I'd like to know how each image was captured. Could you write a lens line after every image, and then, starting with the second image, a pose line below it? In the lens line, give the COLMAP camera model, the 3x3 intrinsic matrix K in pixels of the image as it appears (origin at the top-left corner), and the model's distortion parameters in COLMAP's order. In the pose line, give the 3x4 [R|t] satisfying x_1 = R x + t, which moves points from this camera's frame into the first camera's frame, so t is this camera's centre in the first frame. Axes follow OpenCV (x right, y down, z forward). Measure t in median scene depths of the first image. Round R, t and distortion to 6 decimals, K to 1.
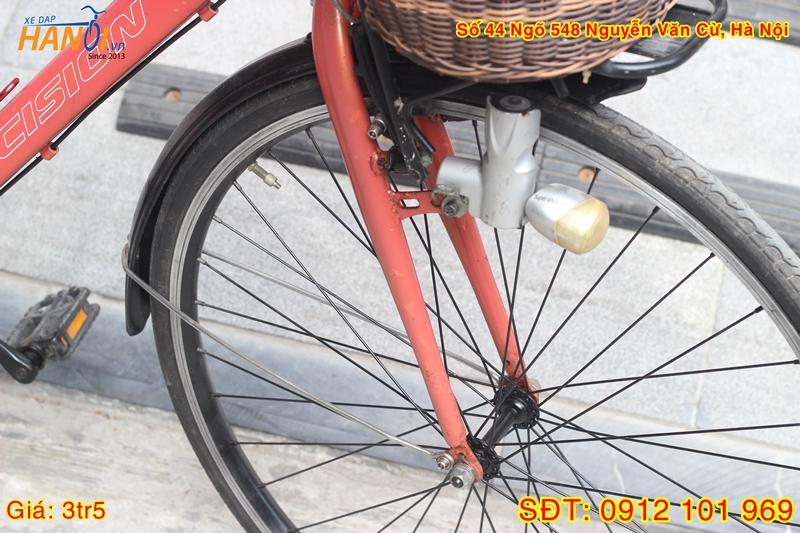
lens RADIAL K [[2062.3, 0, 400.0], [0, 2062.3, 266.5], [0, 0, 1]] dist [-0.102692, -1.281471]
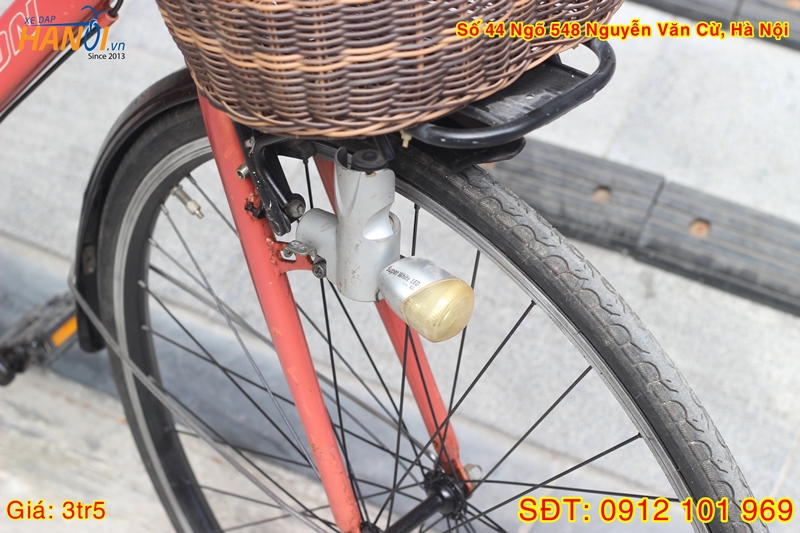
lens RADIAL K [[2062.3, 0, 400.0], [0, 2062.3, 266.5], [0, 0, 1]] dist [-0.102692, -1.281471]
pose [[0.963237, 0.119748, -0.240487, 0.277526], [-0.115775, 0.992803, 0.030633, -0.061886], [0.242425, -0.001664, 0.970169, 0.167801]]
